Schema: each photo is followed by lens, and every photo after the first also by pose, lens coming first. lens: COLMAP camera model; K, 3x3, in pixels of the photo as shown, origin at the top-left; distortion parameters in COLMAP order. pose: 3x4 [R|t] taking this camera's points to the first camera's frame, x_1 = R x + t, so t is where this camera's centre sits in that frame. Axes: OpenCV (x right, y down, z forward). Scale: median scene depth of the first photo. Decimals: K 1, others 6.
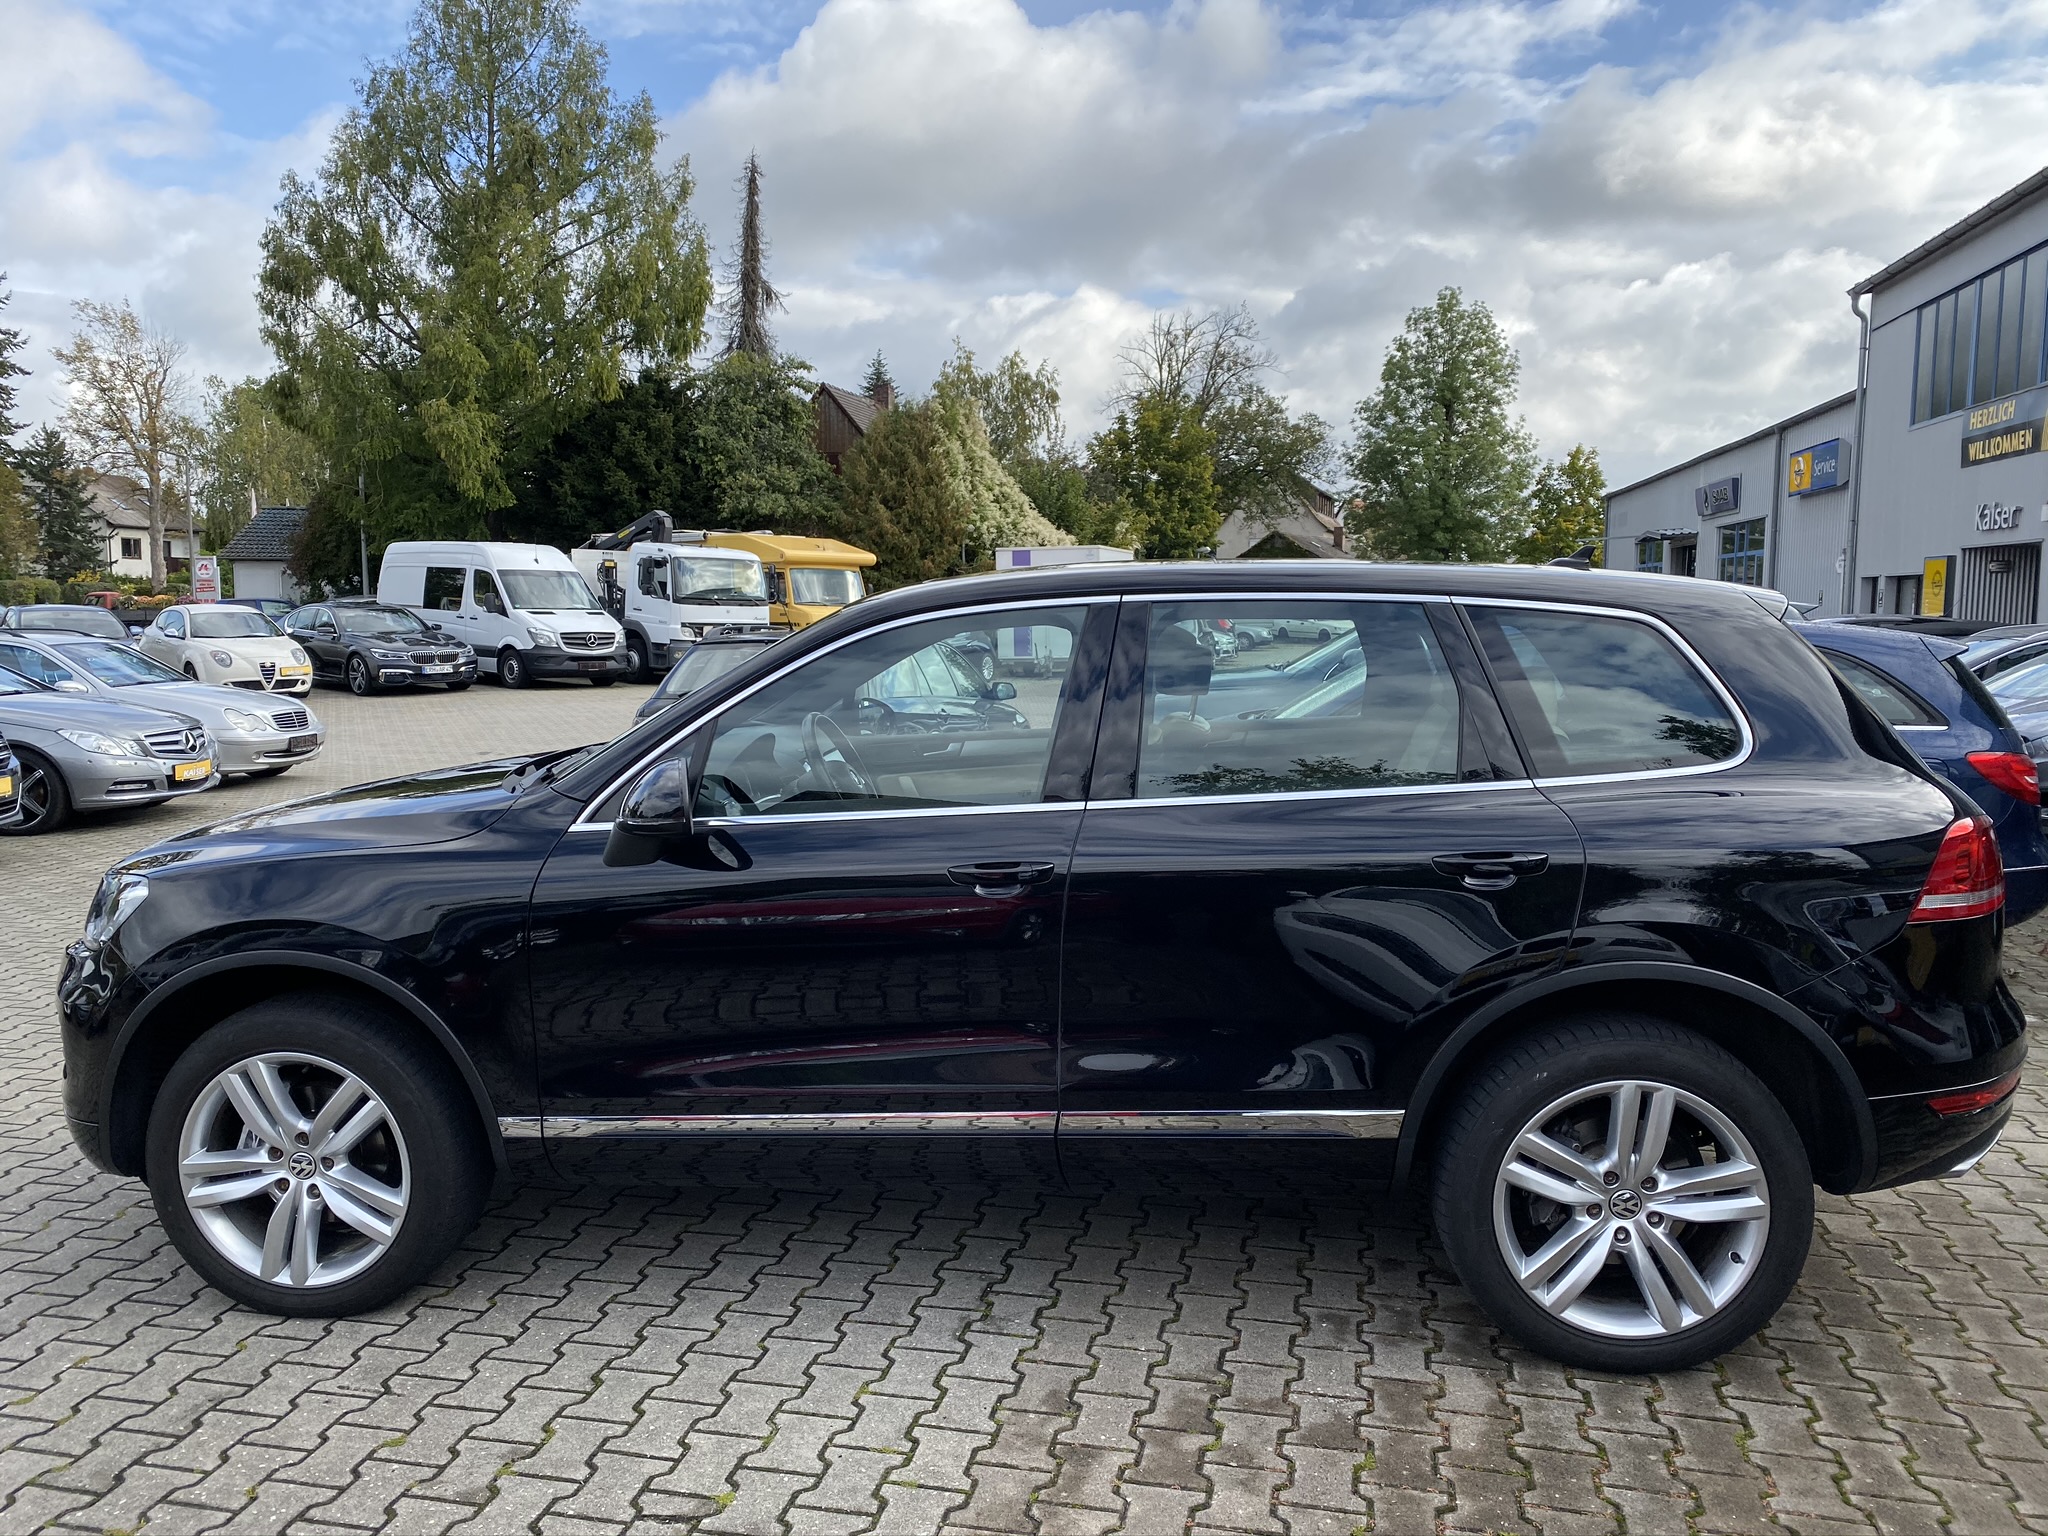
lens RADIAL K [[1580.4, 0, 1020.7], [0, 1580.4, 768.6], [0, 0, 1]] dist [0.015778, -0.004382]
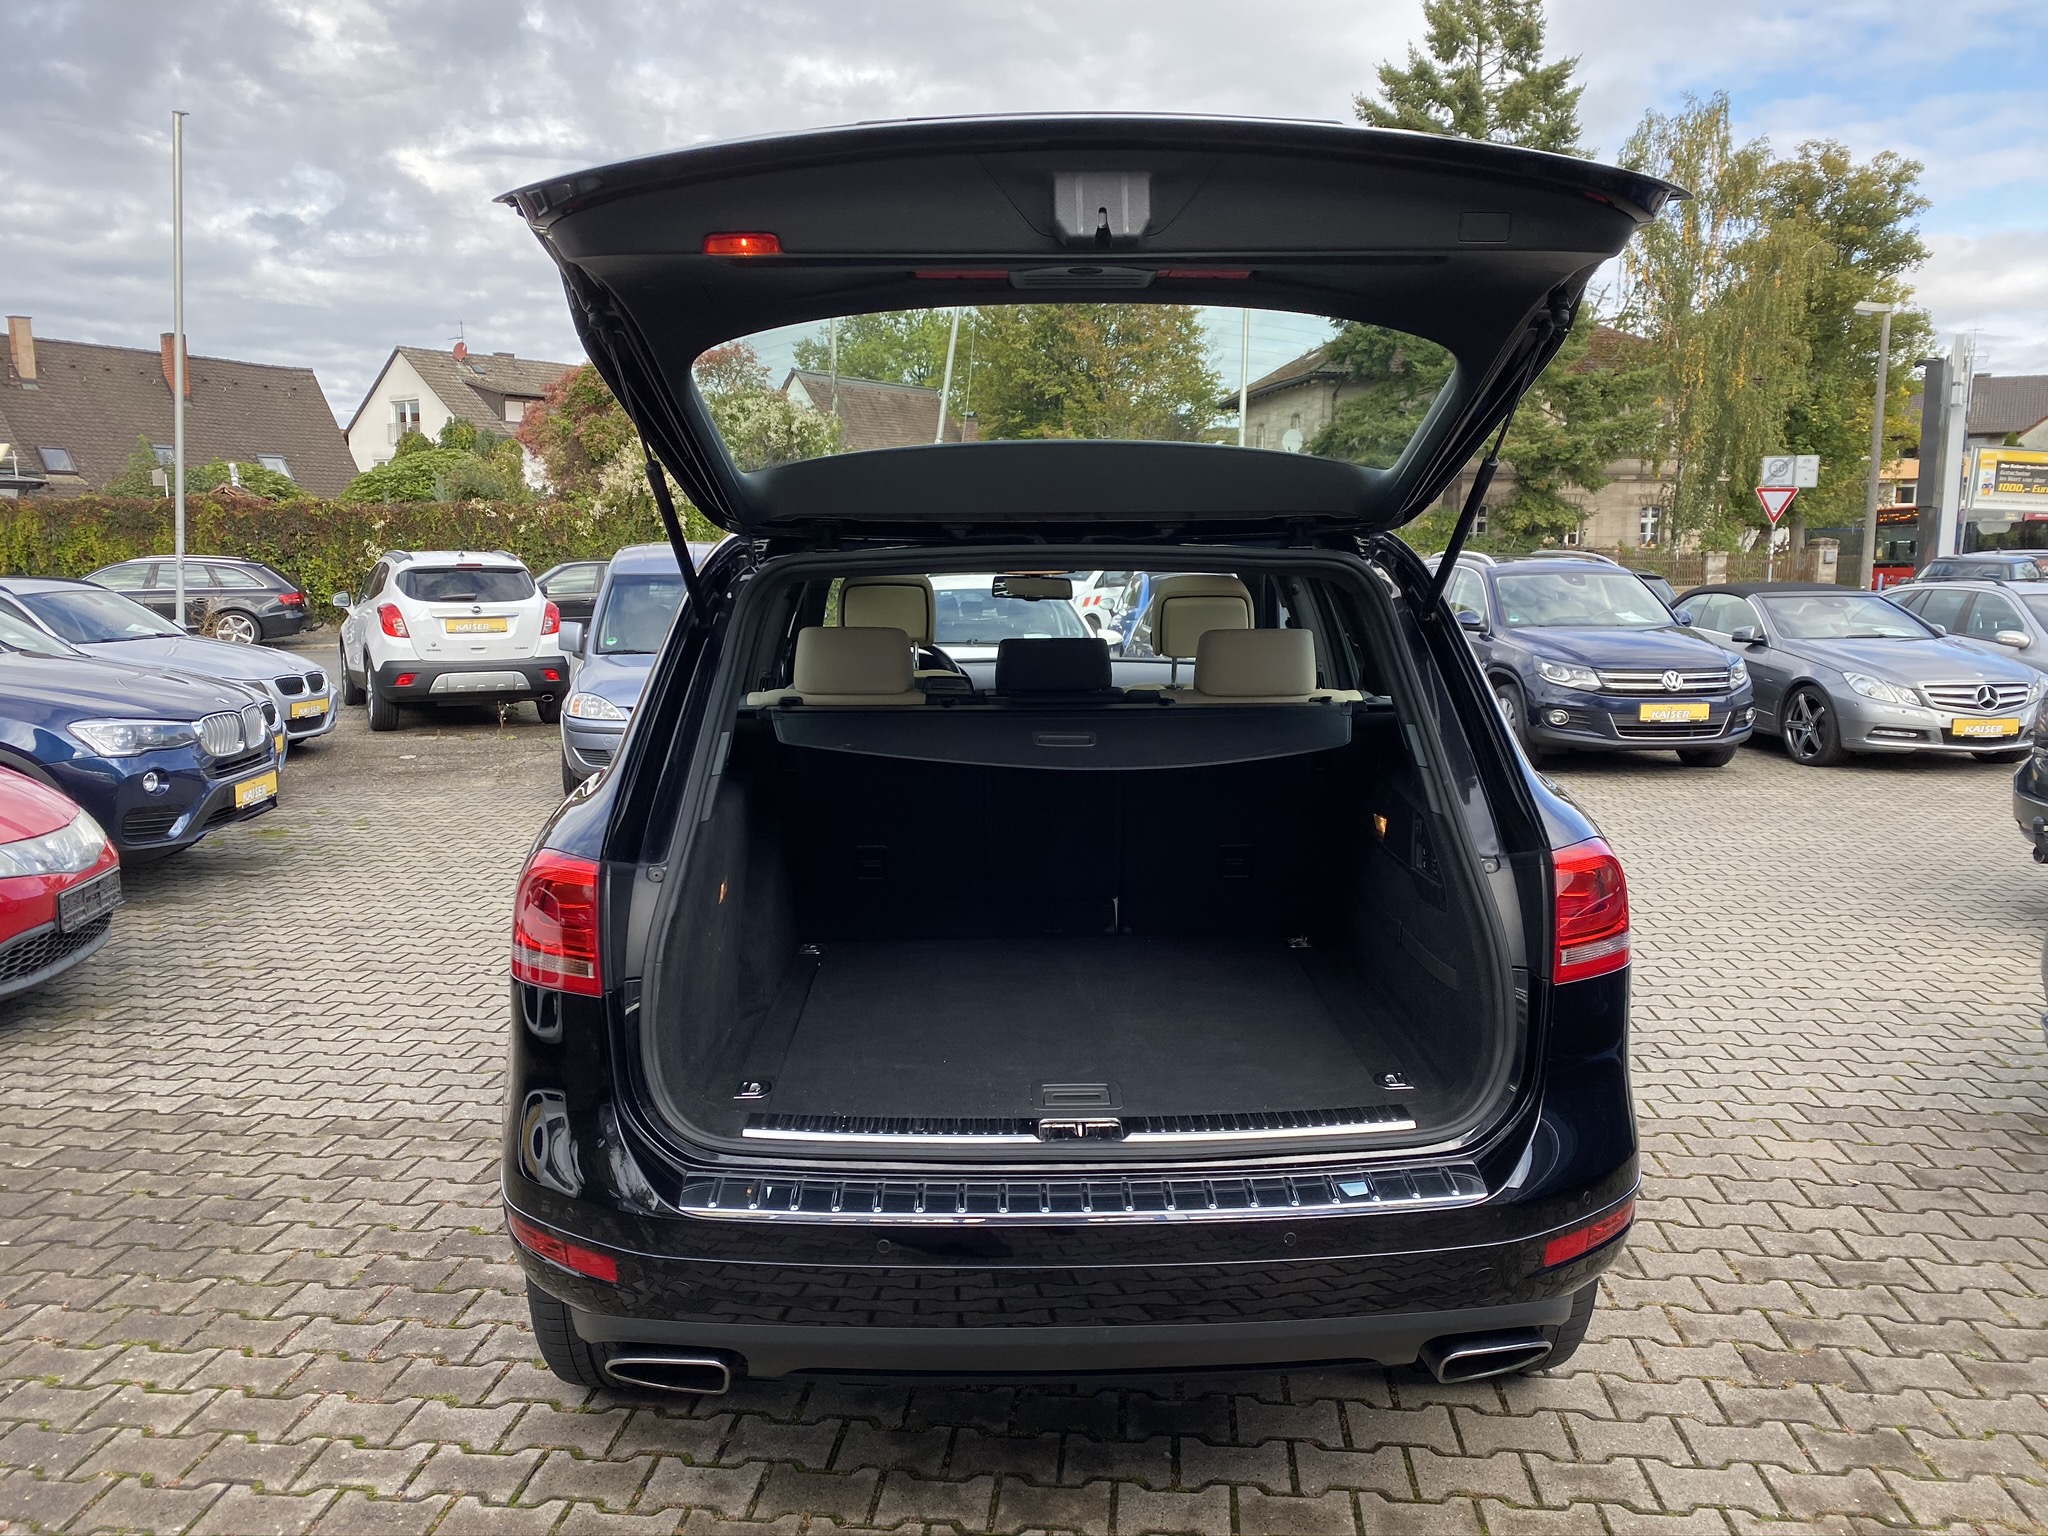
lens RADIAL K [[1581.0, 0, 1028.7], [0, 1581.0, 769.0], [0, 0, 1]] dist [0.017543, -0.007262]
pose [[0.115049, 0.137017, -0.983865, 0.114552], [-0.106568, 0.986428, 0.124912, -0.010040], [0.987627, 0.090478, 0.128089, 0.097158]]
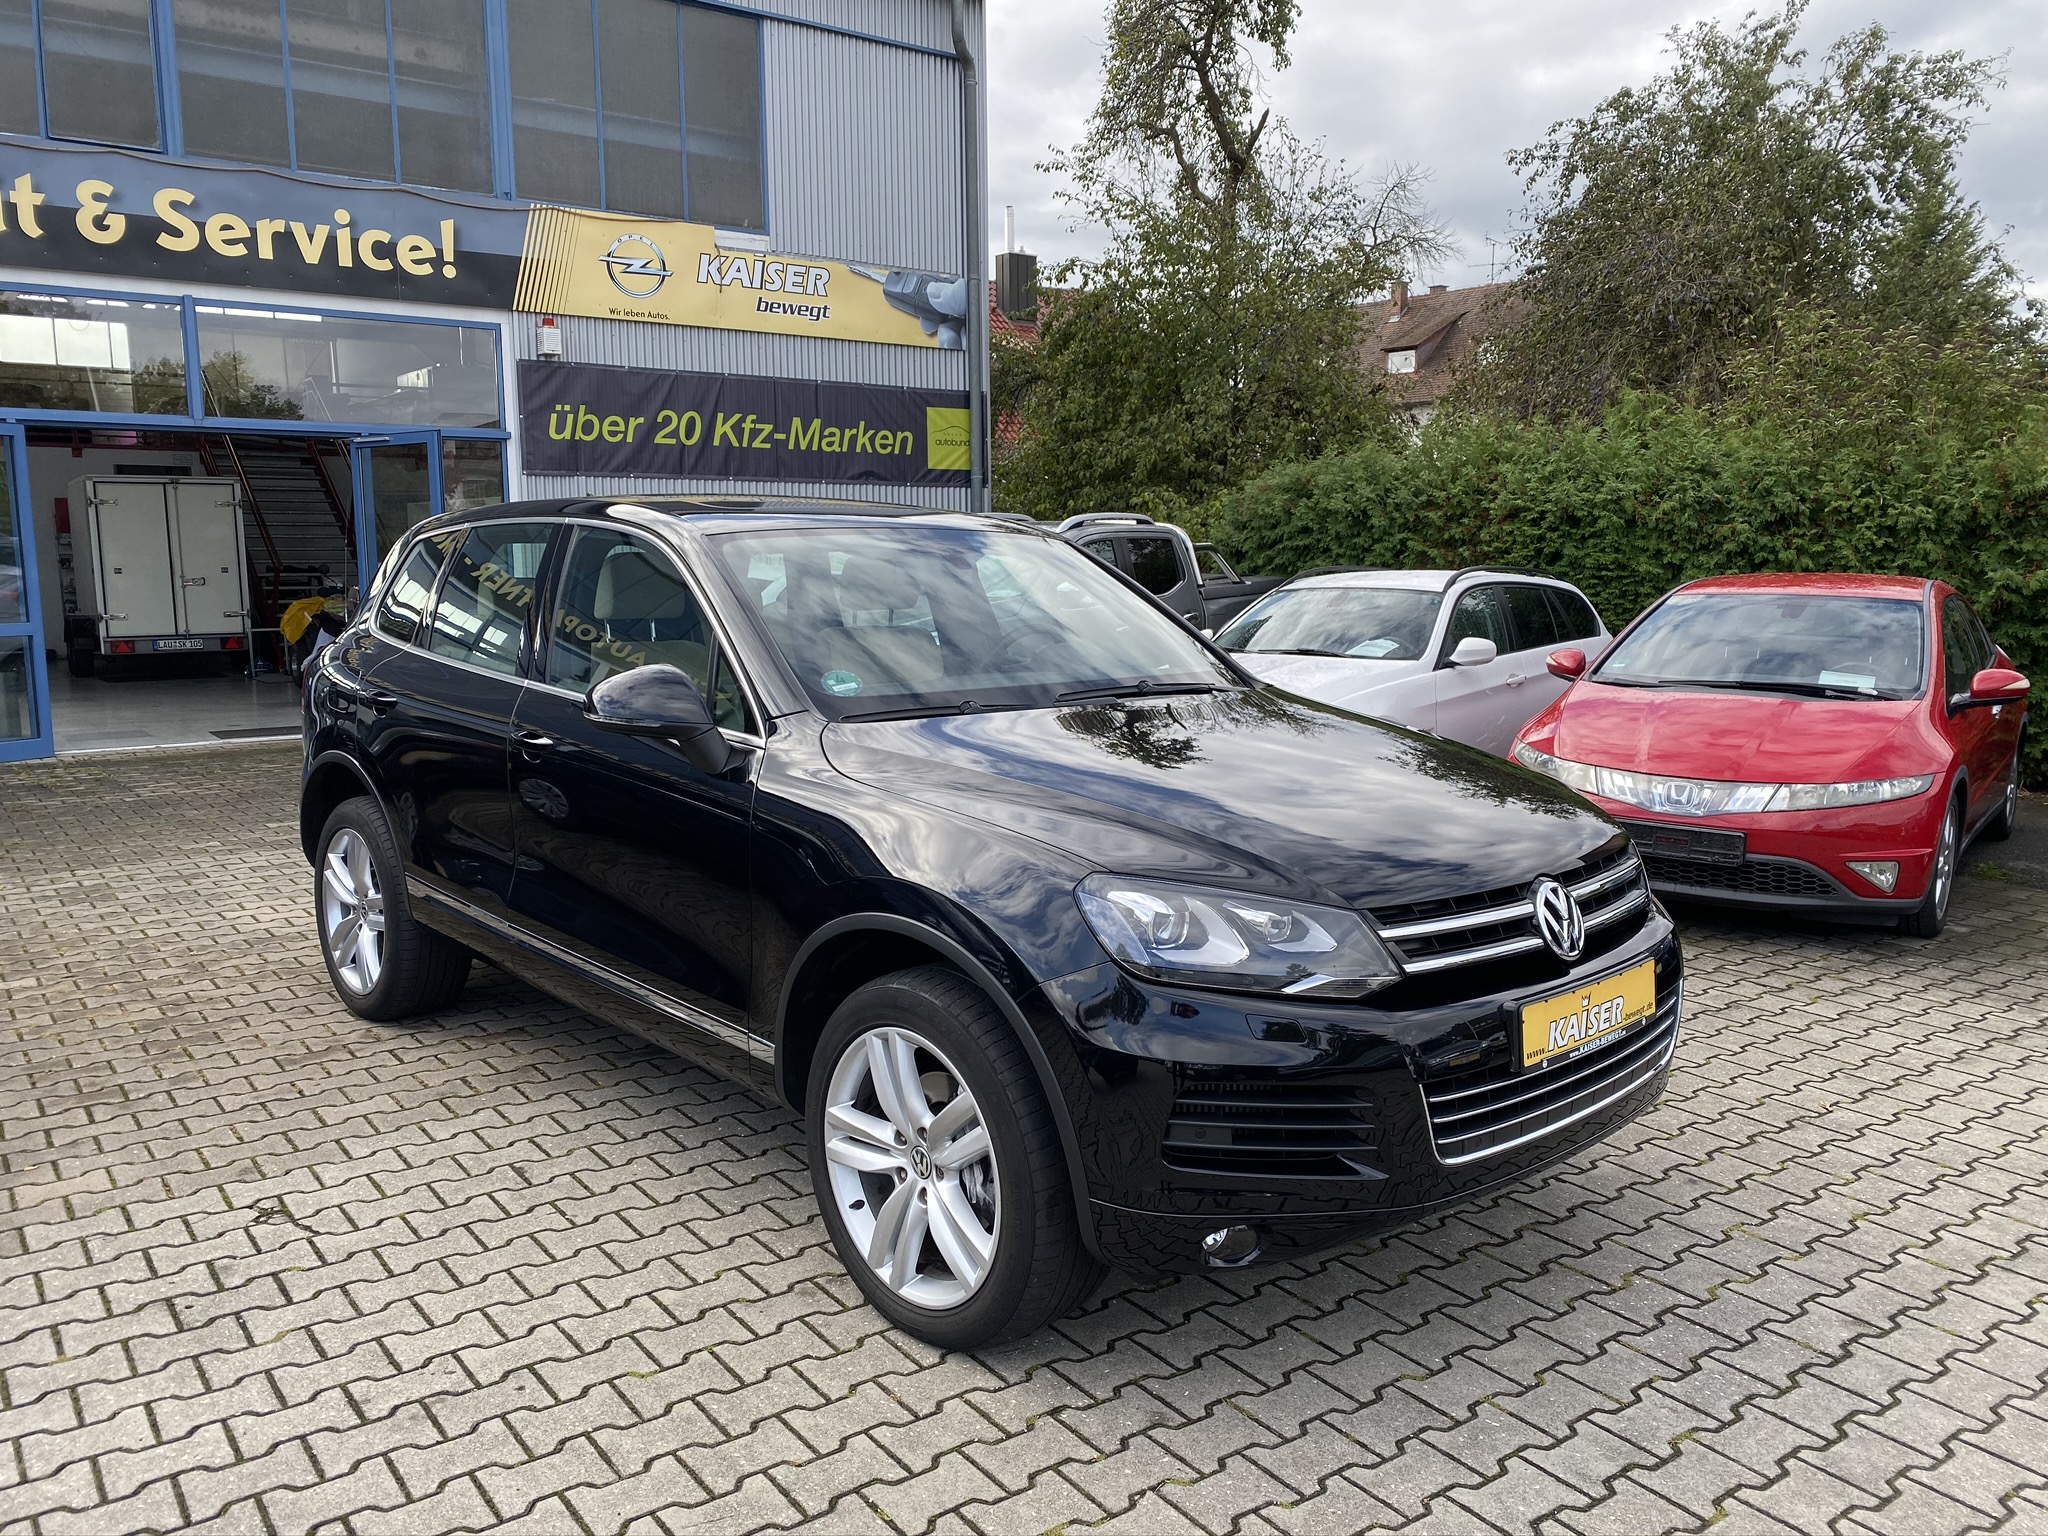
lens RADIAL K [[1556.6, 0, 1036.5], [0, 1556.6, 770.0], [0, 0, 1]] dist [0.003835, -0.004068]
pose [[-0.754662, -0.094929, 0.649210, -0.092991], [0.068222, 0.972761, 0.221543, -0.019216], [-0.652557, 0.211480, -0.727630, 0.193129]]
